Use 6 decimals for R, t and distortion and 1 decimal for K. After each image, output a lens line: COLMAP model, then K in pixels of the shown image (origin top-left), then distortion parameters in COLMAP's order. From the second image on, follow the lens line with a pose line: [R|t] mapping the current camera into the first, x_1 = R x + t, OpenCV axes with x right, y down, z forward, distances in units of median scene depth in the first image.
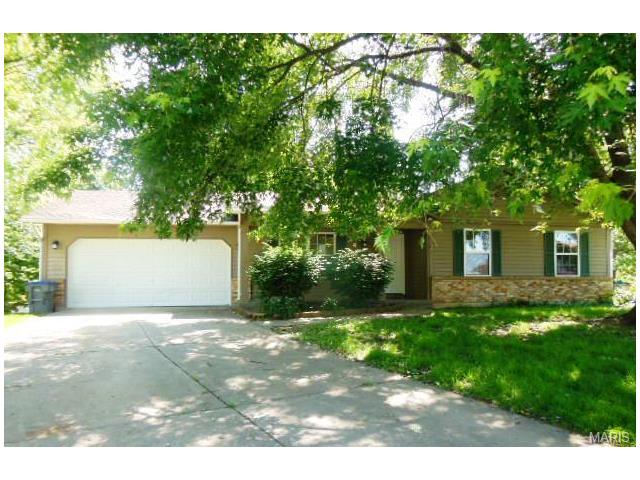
lens RADIAL K [[460.0, 0, 320.0], [0, 460.0, 240.0], [0, 0, 1]] dist [0.002911, 0.001293]
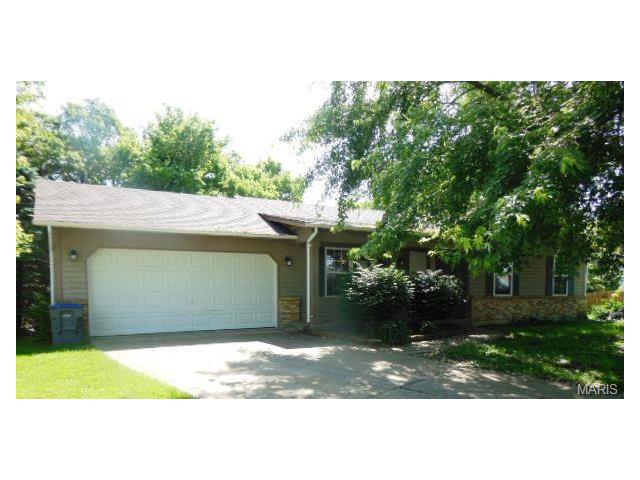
lens RADIAL K [[460.0, 0, 320.0], [0, 460.0, 240.0], [0, 0, 1]] dist [0.002911, 0.001293]
pose [[0.923349, 0.046216, 0.381171, -0.499078], [-0.033903, 0.998666, -0.038958, 0.001086], [-0.382462, 0.023048, 0.923684, 0.132180]]
